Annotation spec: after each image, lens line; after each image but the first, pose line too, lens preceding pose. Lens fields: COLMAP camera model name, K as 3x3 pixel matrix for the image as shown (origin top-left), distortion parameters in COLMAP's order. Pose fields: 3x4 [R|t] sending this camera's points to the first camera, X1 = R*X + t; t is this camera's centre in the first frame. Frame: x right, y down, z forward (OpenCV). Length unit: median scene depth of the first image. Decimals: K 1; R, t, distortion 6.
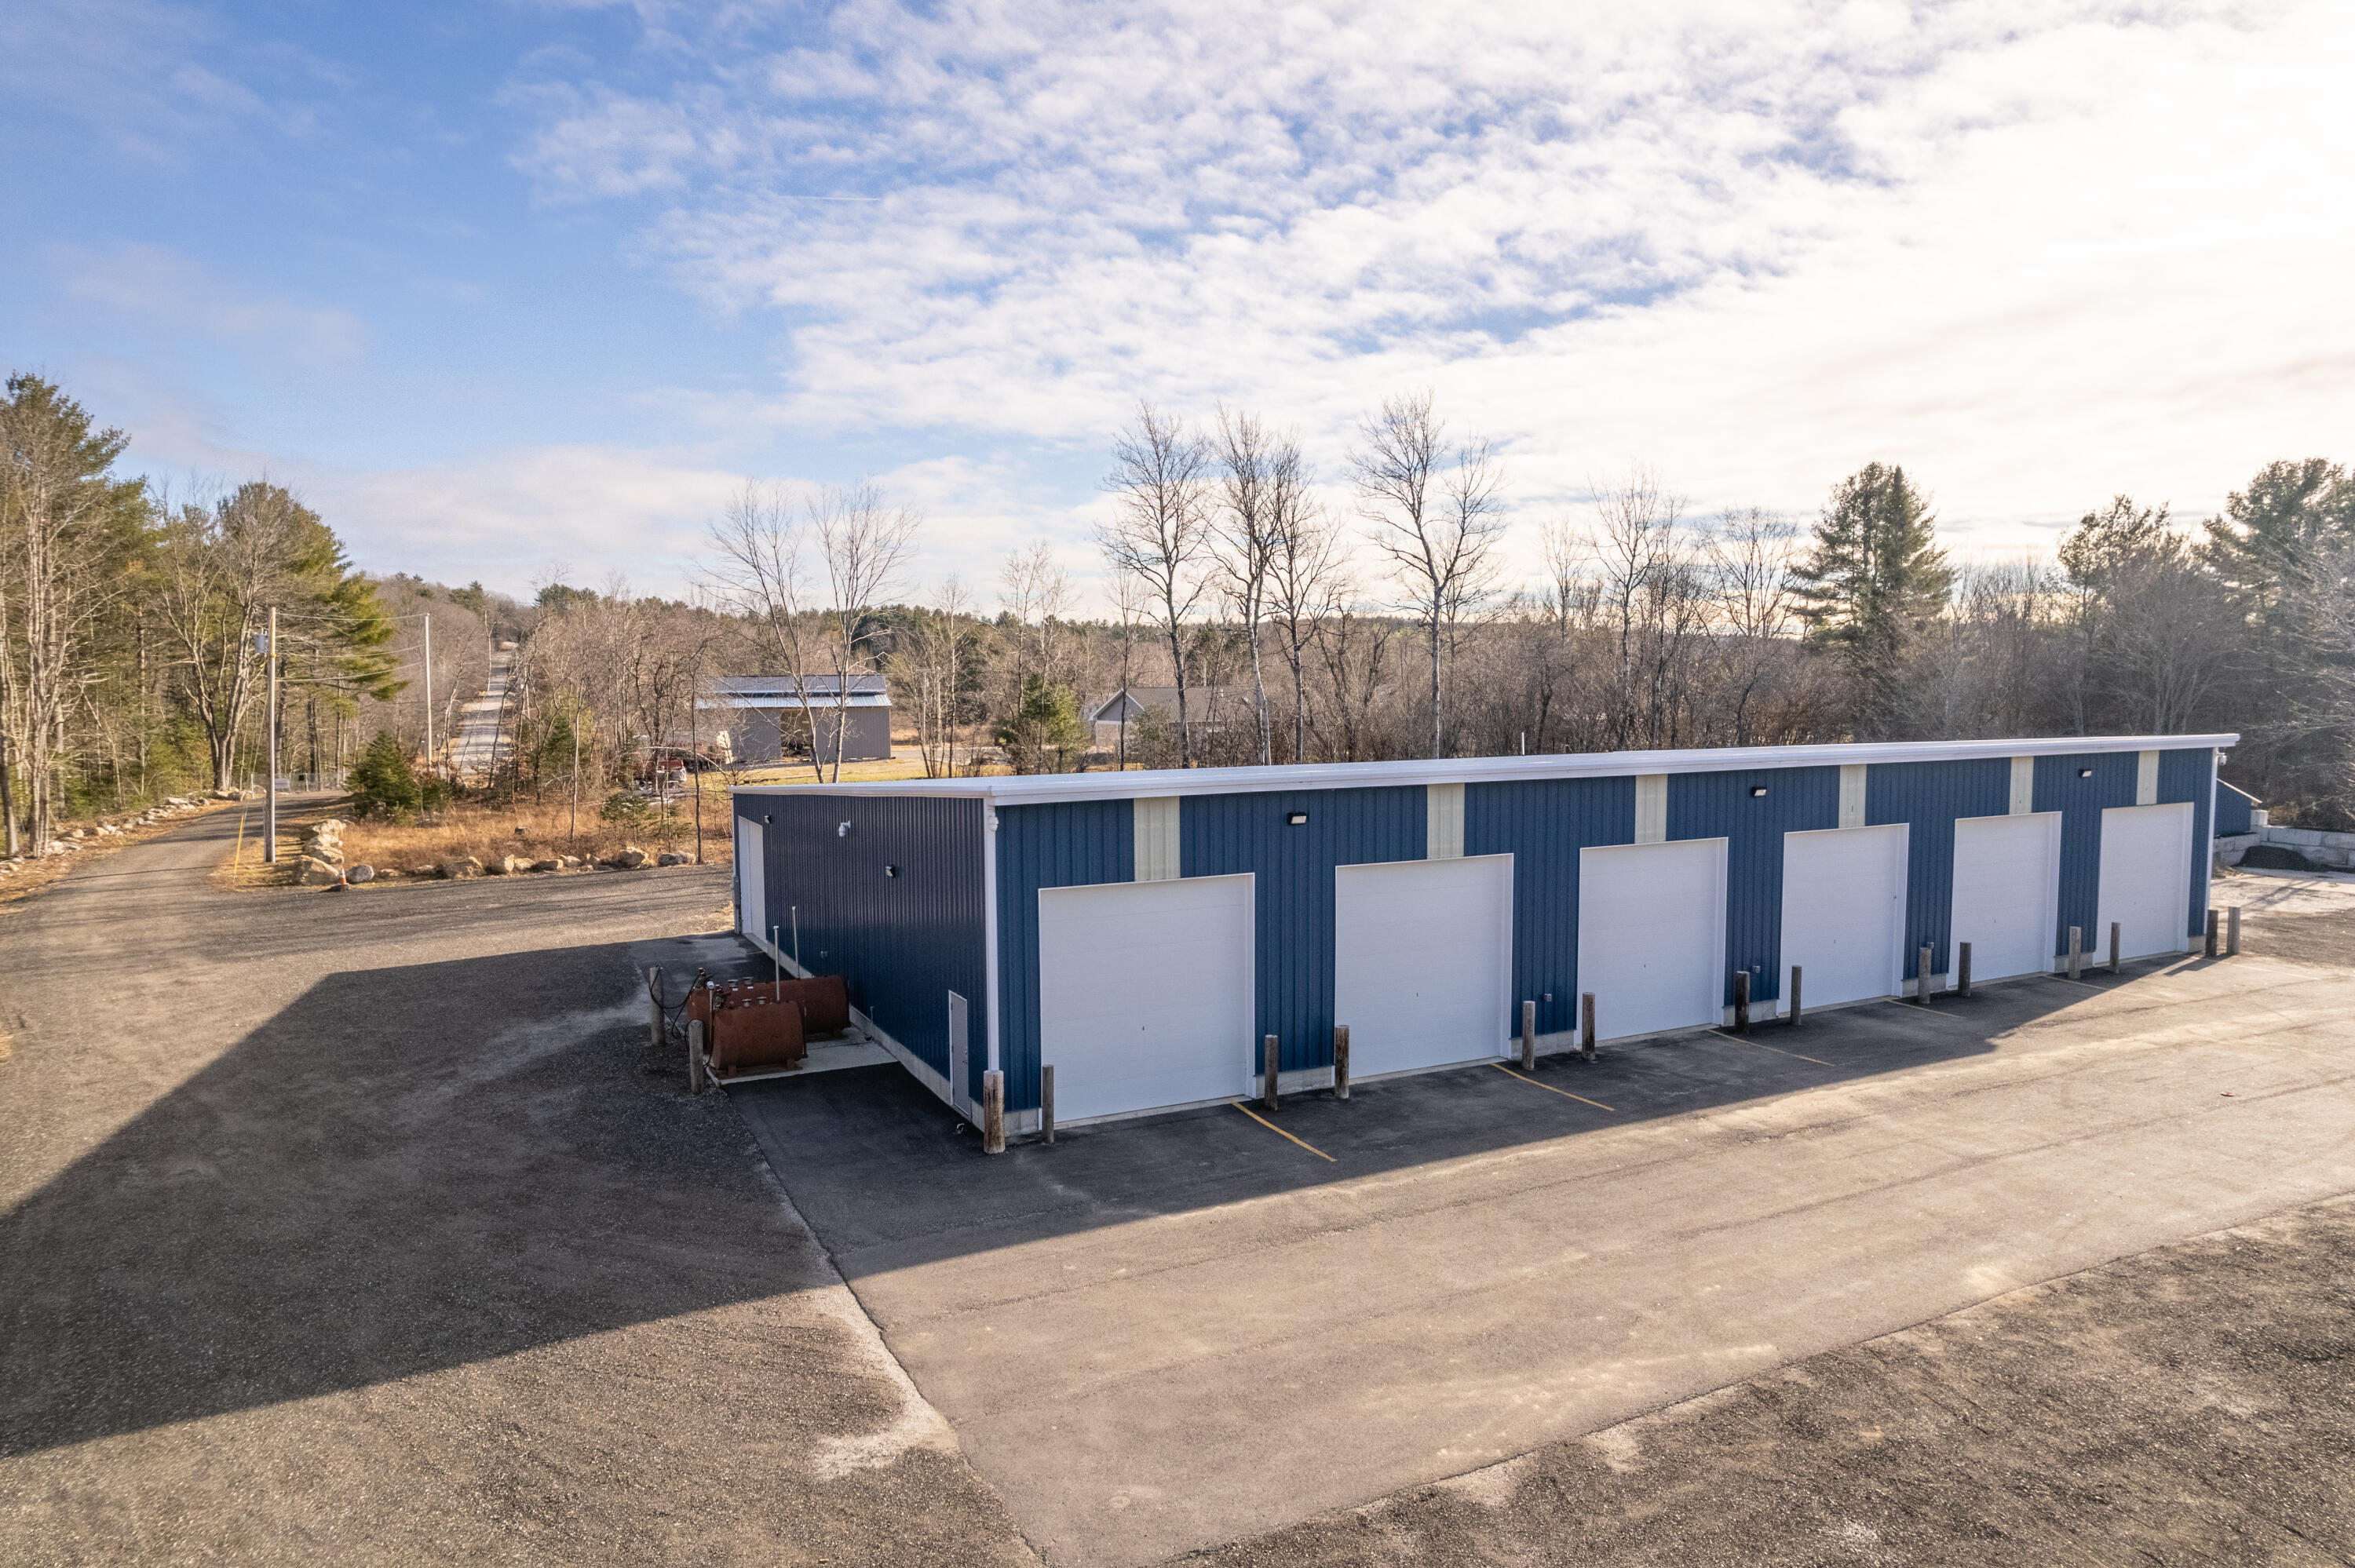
lens RADIAL K [[1506.1, 0, 1173.9], [0, 1506.1, 864.6], [0, 0, 1]] dist [-0.074106, 0.066263]
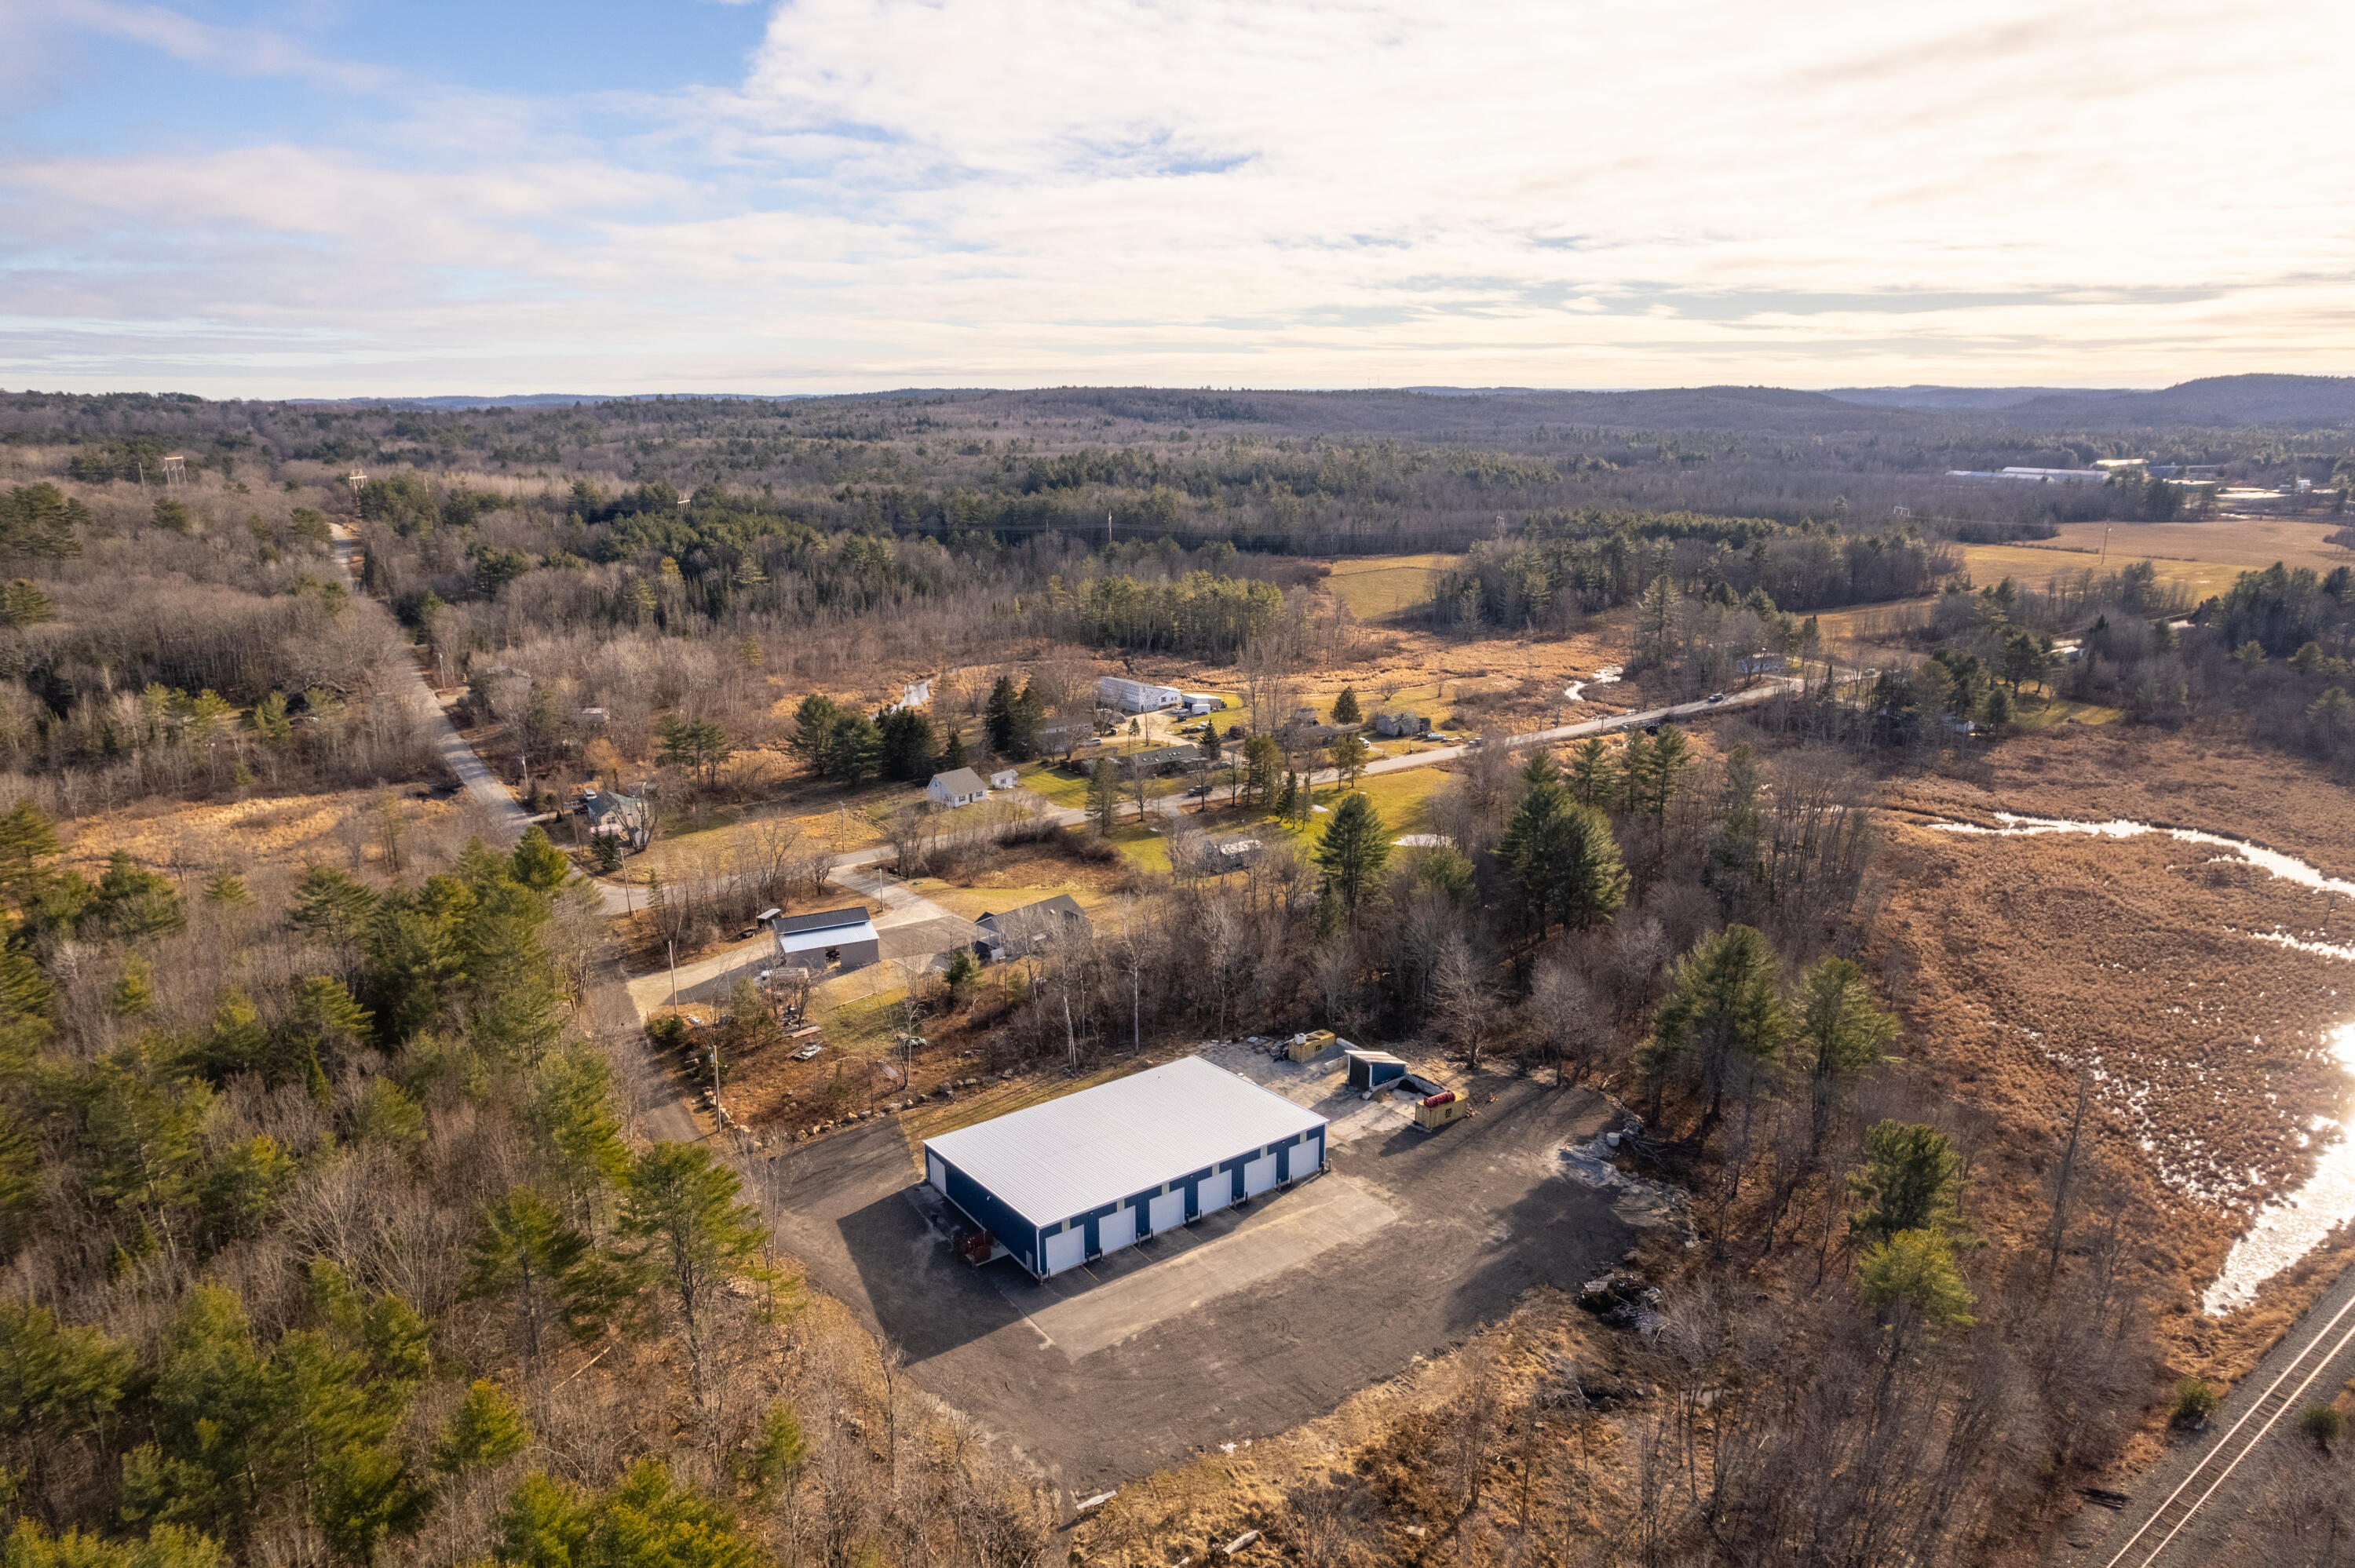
lens RADIAL K [[1500.1, 0, 1178.4], [0, 1500.1, 817.6], [0, 0, 1]] dist [-0.077569, 0.063566]
pose [[0.987173, -0.043215, 0.153692, -0.015460], [0.019585, 0.988177, 0.152063, -0.094022], [-0.158447, -0.147103, 0.976348, -0.169386]]
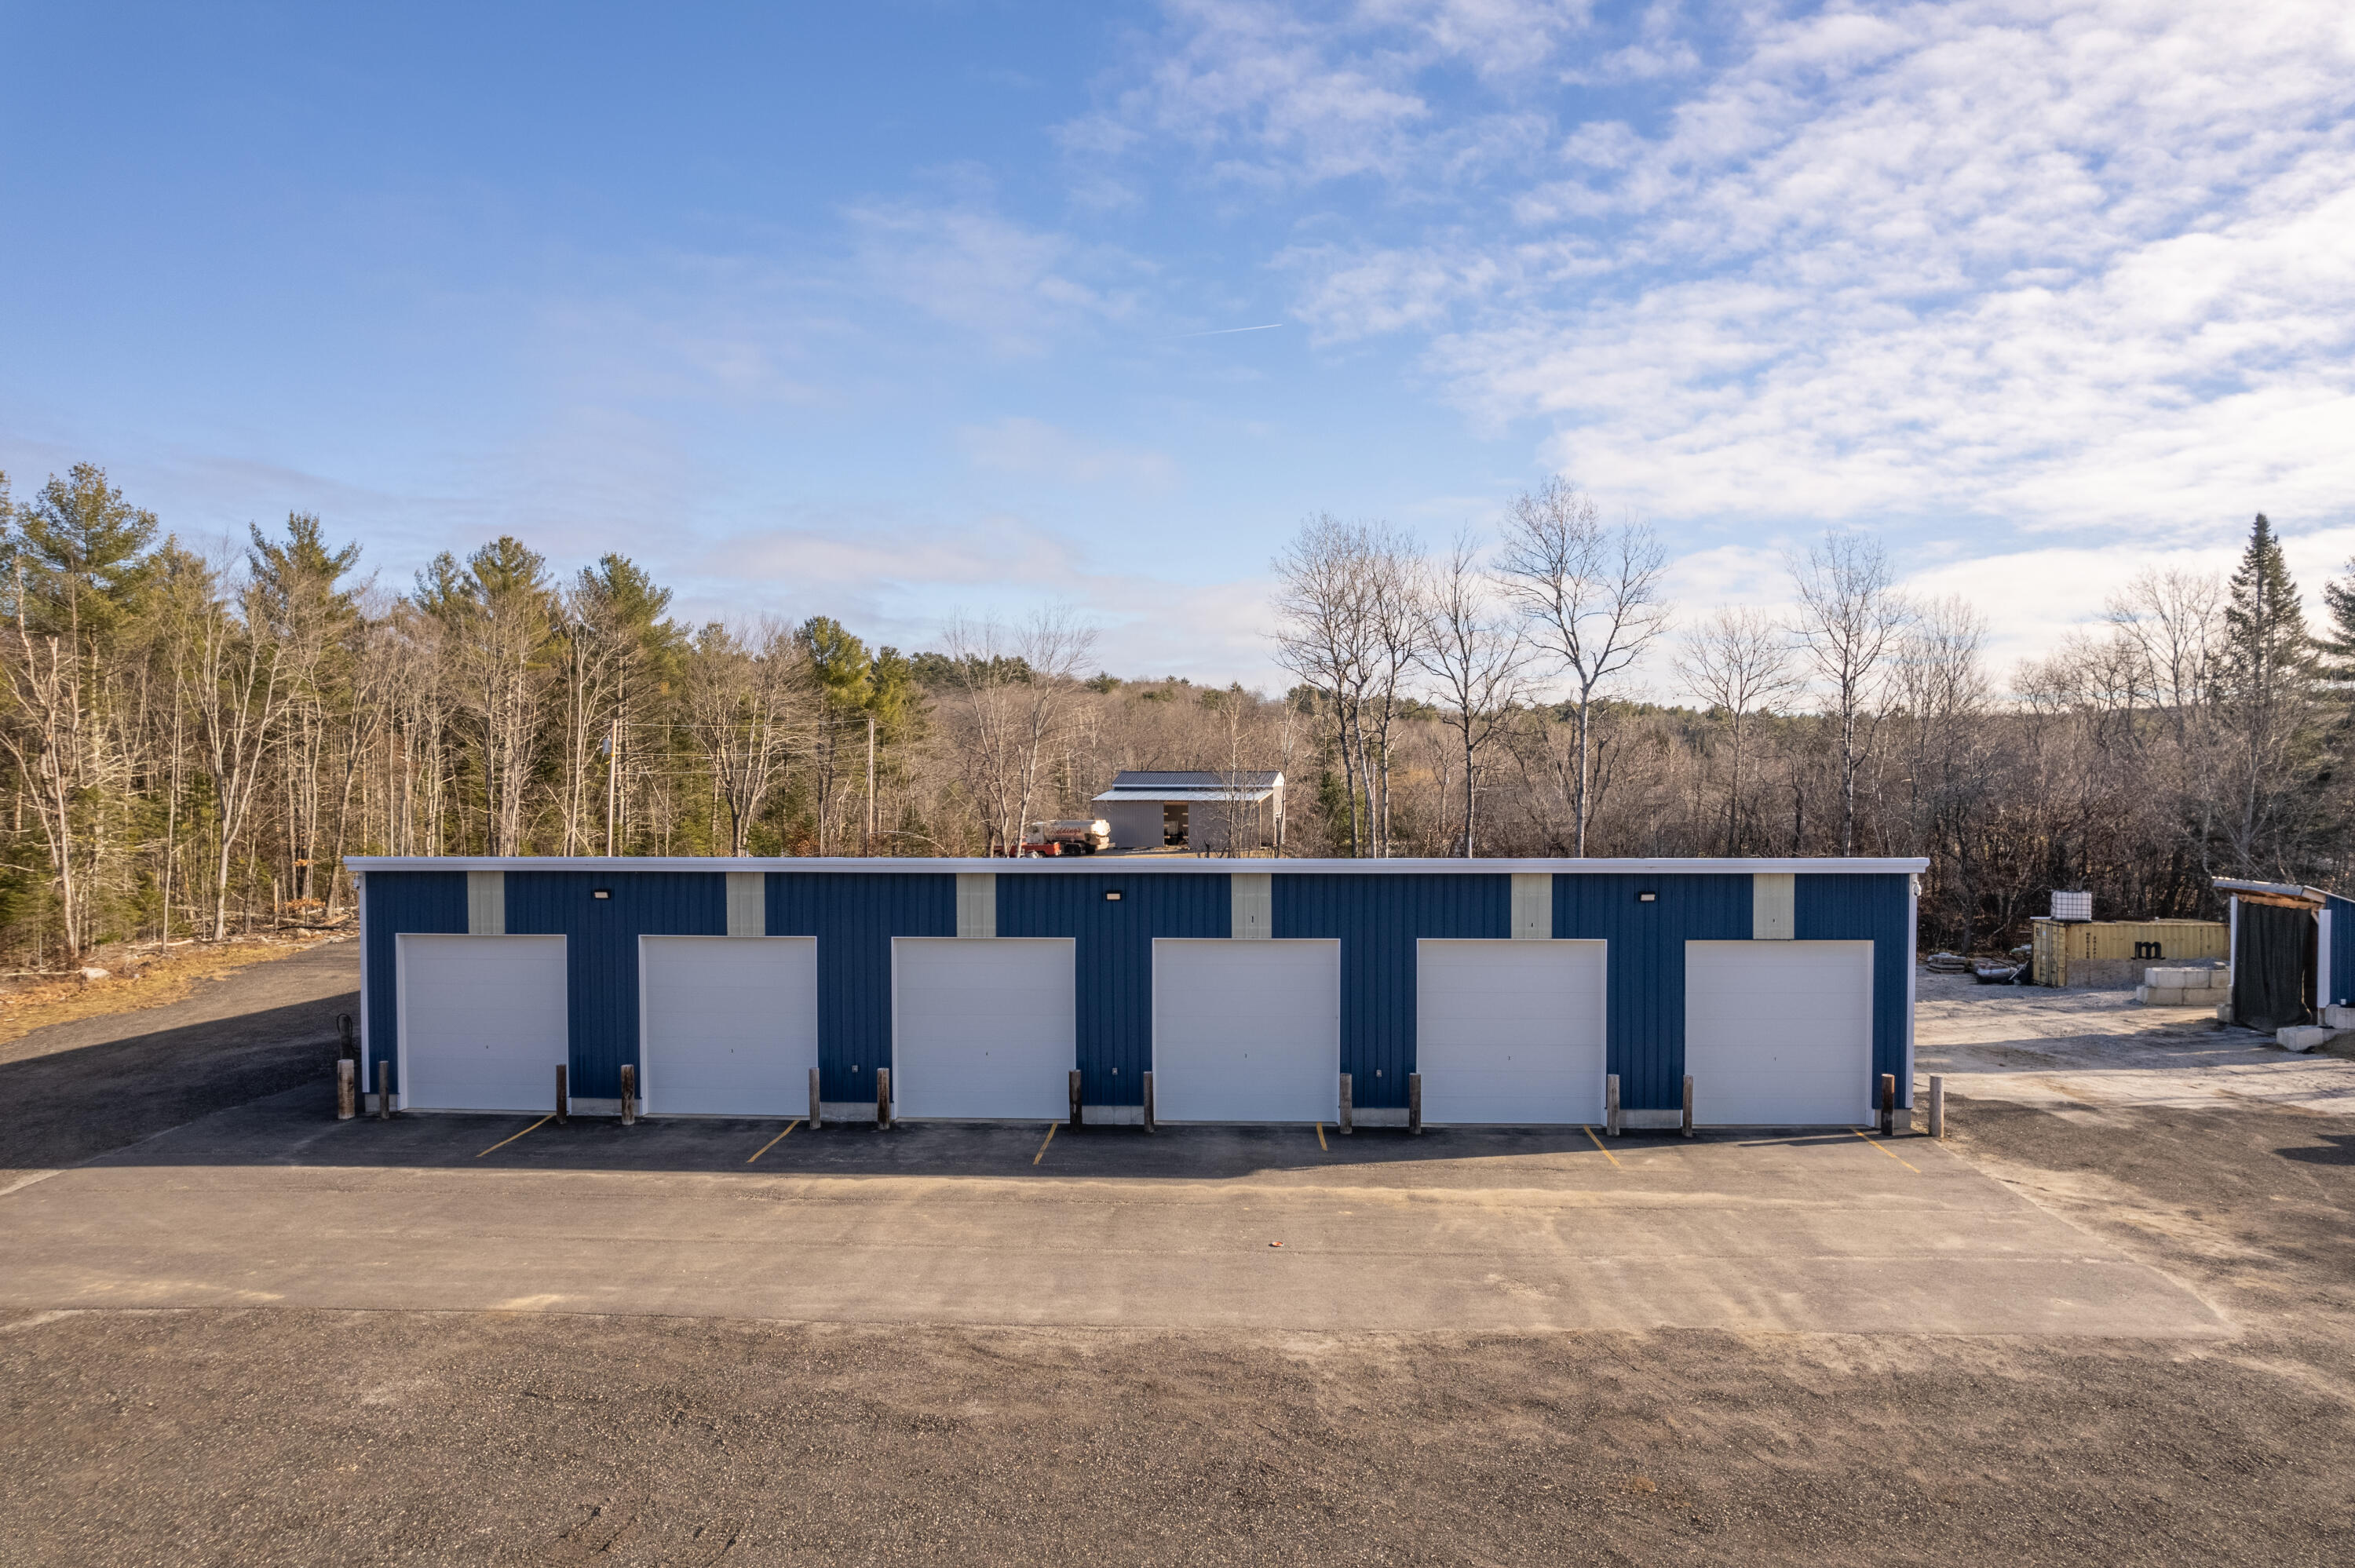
lens RADIAL K [[1513.8, 0, 1177.4], [0, 1513.8, 795.6], [0, 0, 1]] dist [-0.080735, 0.074018]
pose [[0.869582, 0.015118, -0.493558, 0.048404], [-0.068142, 0.993642, -0.089623, -0.001400], [0.489065, 0.111566, 0.865083, 0.005964]]
